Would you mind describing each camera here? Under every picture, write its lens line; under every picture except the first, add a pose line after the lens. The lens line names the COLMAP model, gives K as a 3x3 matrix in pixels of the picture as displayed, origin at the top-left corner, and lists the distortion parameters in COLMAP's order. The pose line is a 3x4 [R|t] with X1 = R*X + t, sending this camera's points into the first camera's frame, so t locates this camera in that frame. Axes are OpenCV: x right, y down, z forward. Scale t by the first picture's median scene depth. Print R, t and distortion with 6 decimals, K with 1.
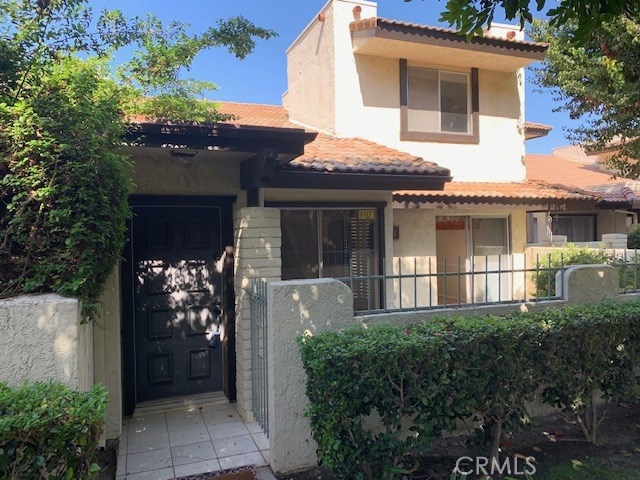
lens RADIAL K [[485.8, 0, 313.2], [0, 485.8, 235.7], [0, 0, 1]] dist [0.054725, -0.058819]
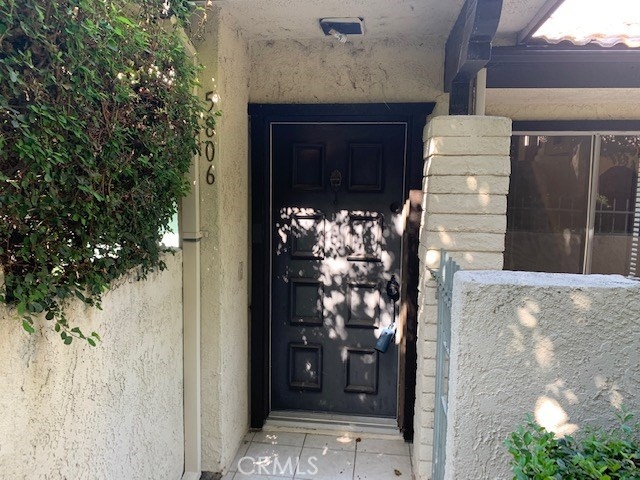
lens RADIAL K [[485.8, 0, 313.2], [0, 485.8, 235.7], [0, 0, 1]] dist [0.054725, -0.058819]
pose [[0.885692, 0.080607, -0.457223, -0.008912], [-0.036551, 0.993862, 0.104412, 0.018208], [0.462833, -0.075765, 0.883202, 0.414344]]
